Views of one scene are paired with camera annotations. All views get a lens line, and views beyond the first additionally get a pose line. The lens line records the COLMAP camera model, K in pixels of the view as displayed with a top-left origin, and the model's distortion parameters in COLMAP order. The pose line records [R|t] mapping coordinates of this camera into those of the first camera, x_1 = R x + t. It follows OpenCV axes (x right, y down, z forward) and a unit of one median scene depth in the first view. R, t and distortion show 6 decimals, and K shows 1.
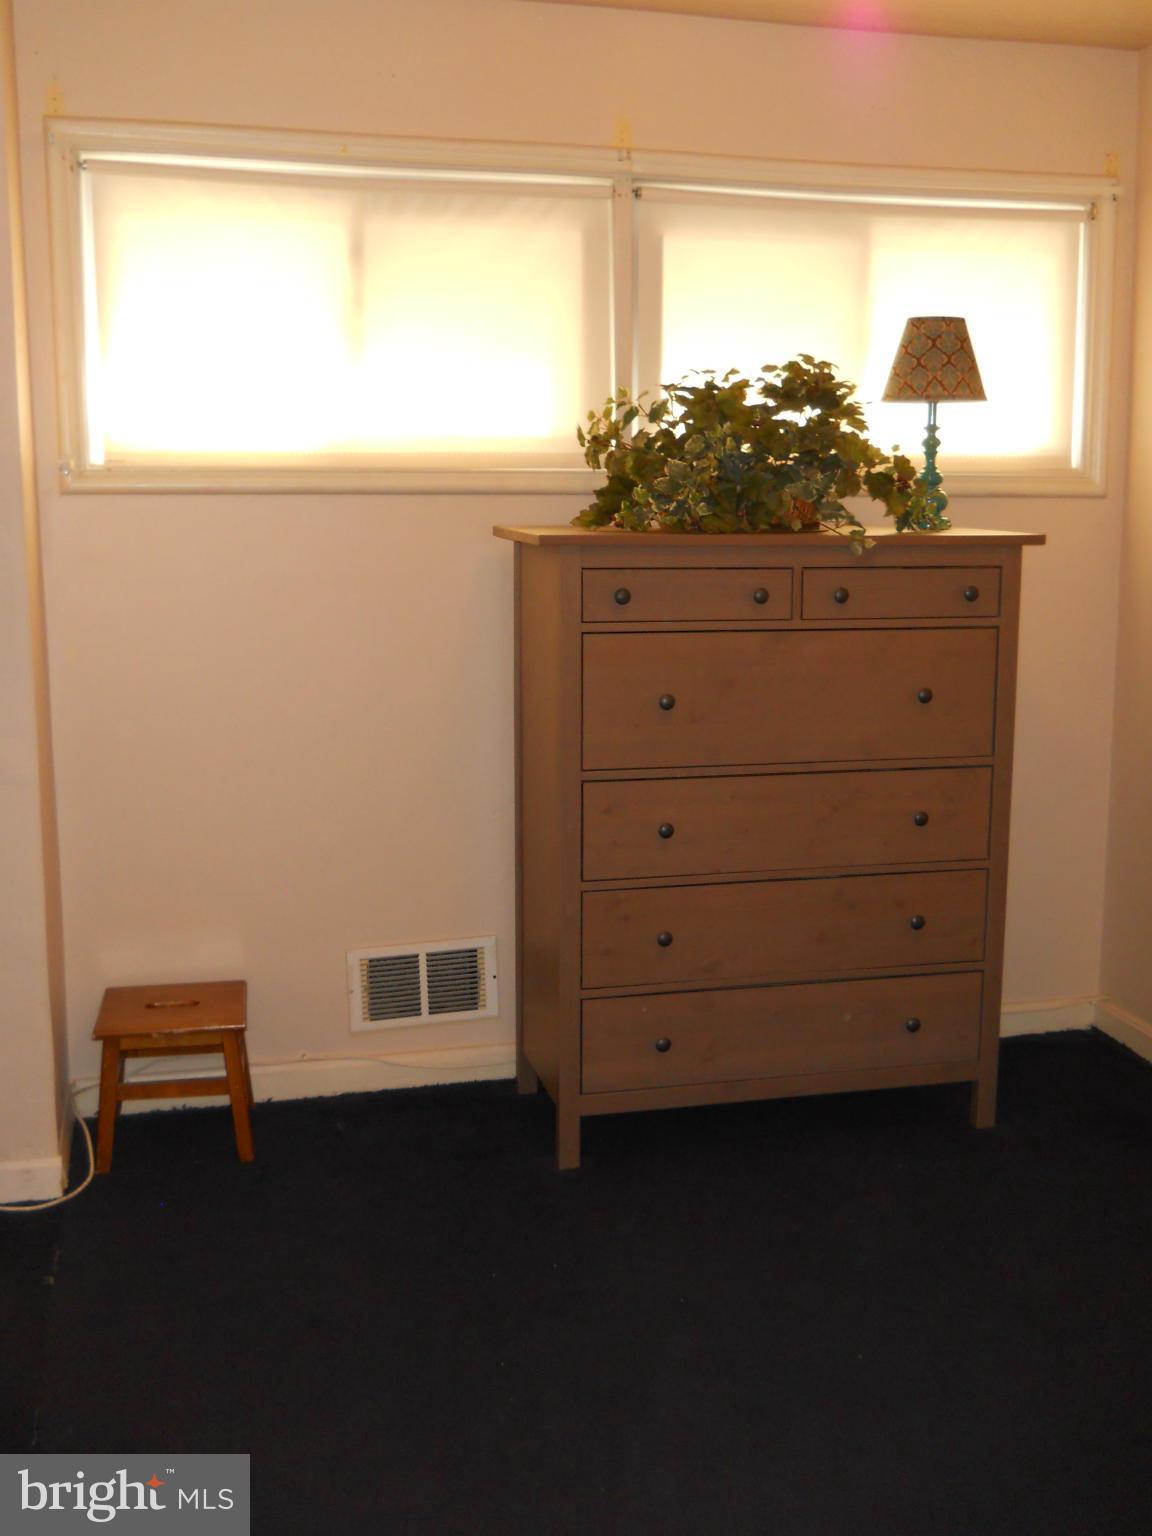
lens RADIAL K [[1688.9, 0, 578.3], [0, 1688.9, 733.2], [0, 0, 1]] dist [-0.009748, -0.080950]
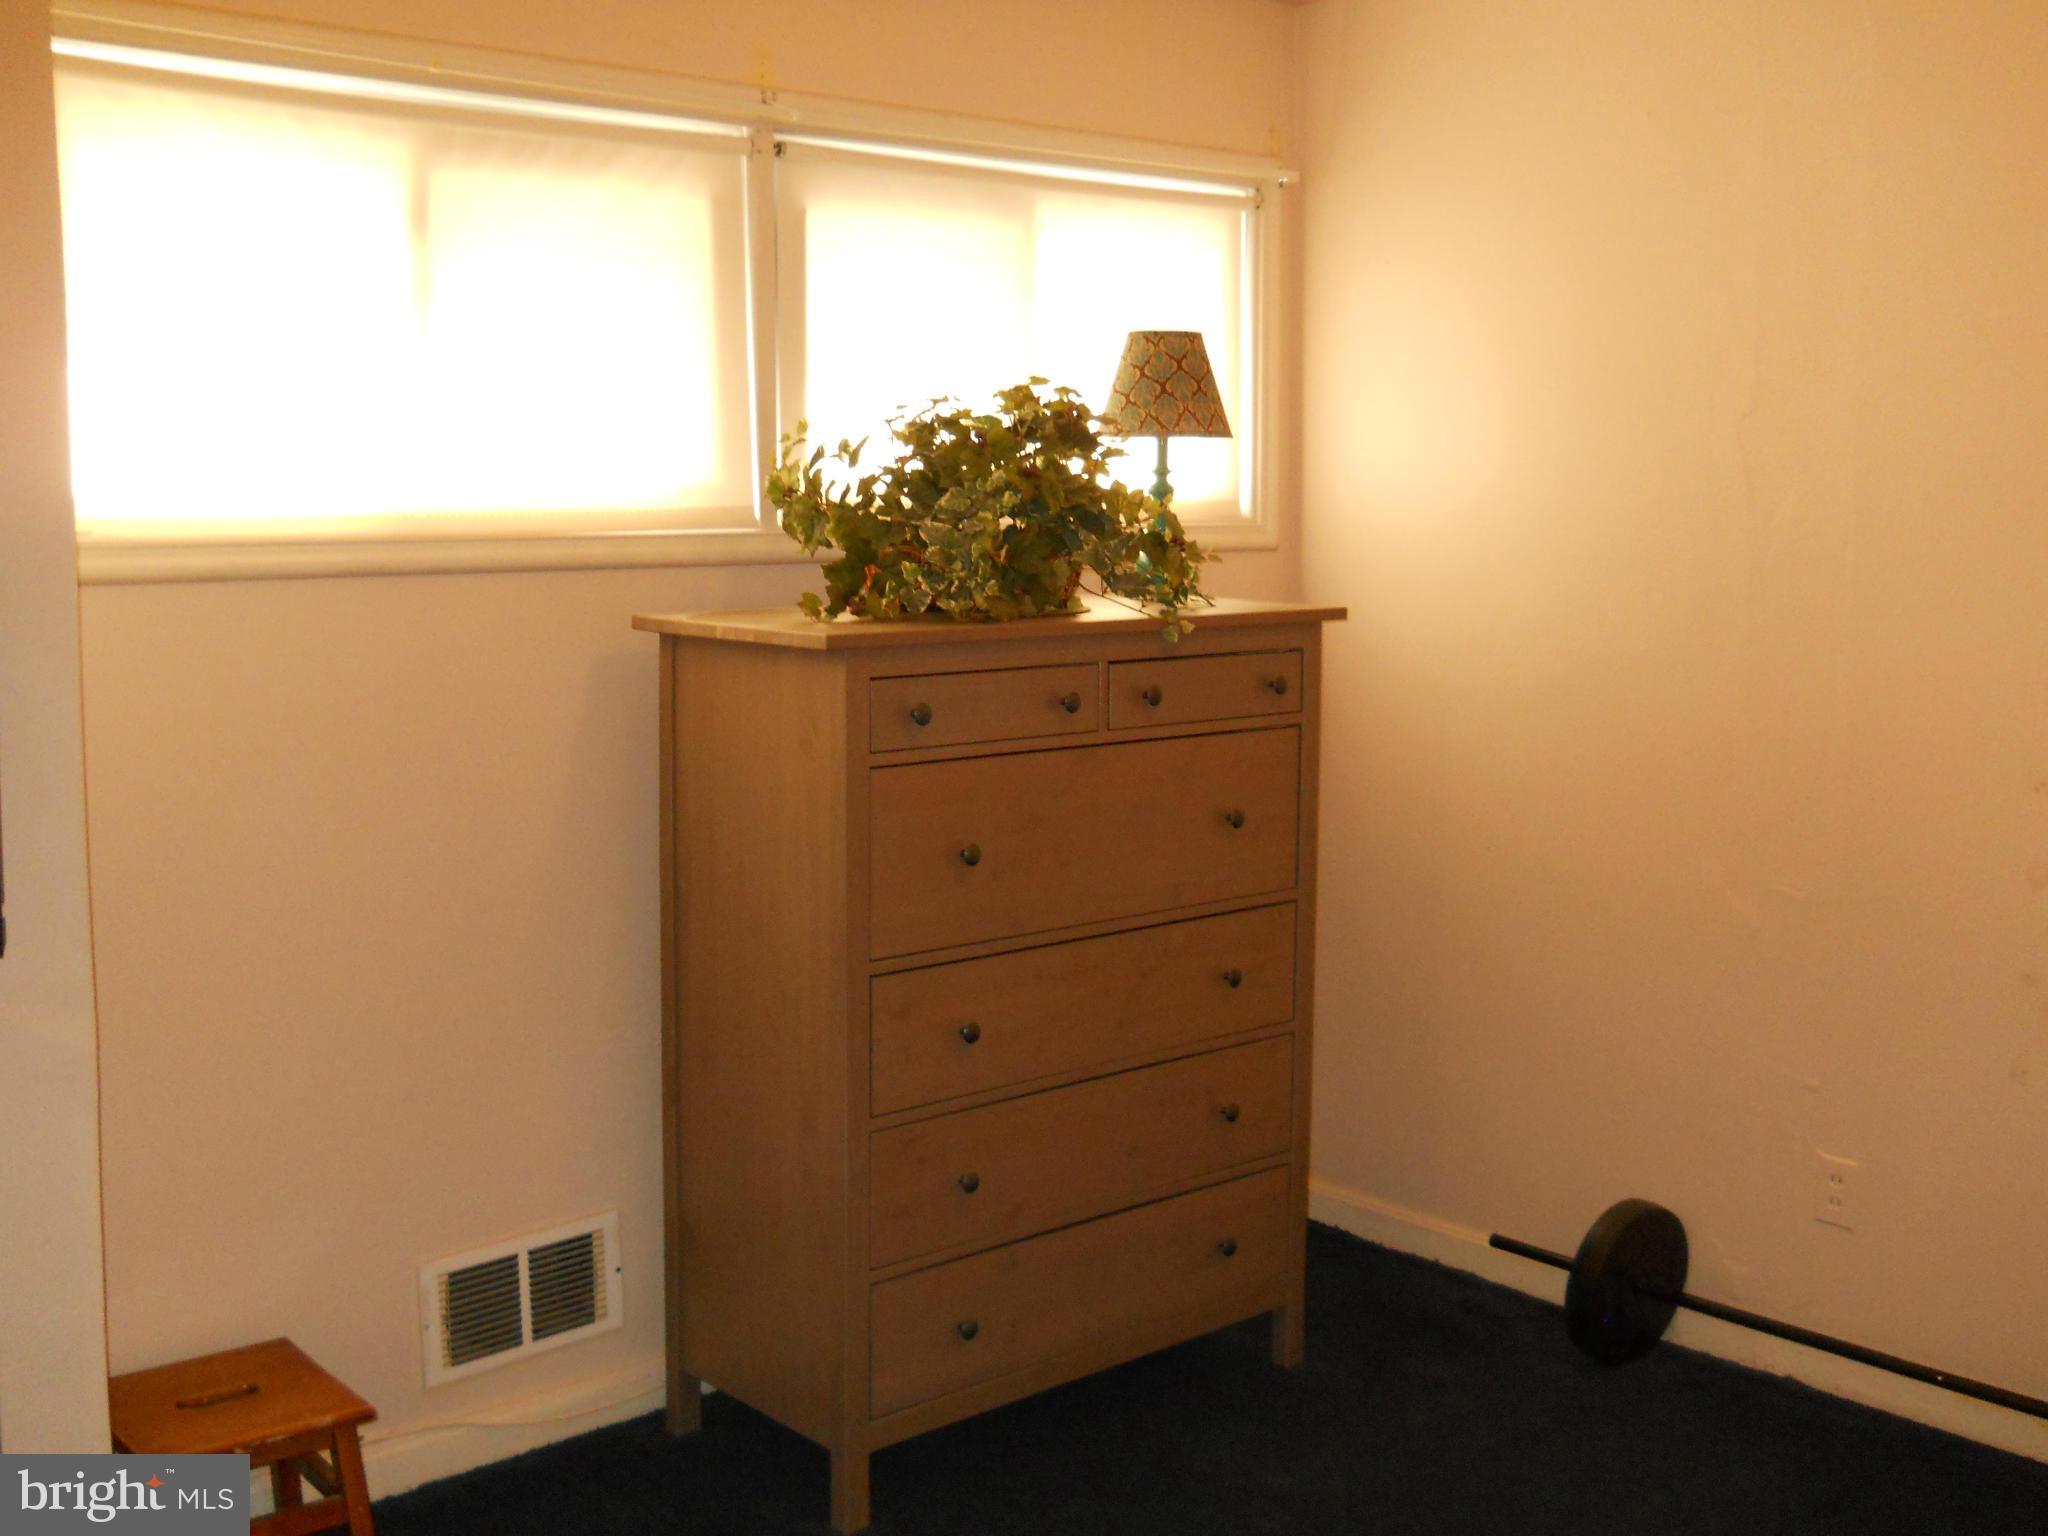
lens RADIAL K [[2251.8, 0, 1014.6], [0, 2251.8, 717.3], [0, 0, 1]] dist [-0.009748, -0.080950]
pose [[0.893522, -0.052106, 0.445986, -0.323531], [0.072957, 0.996893, -0.029695, -0.042616], [-0.443053, 0.059071, 0.894547, 0.110415]]
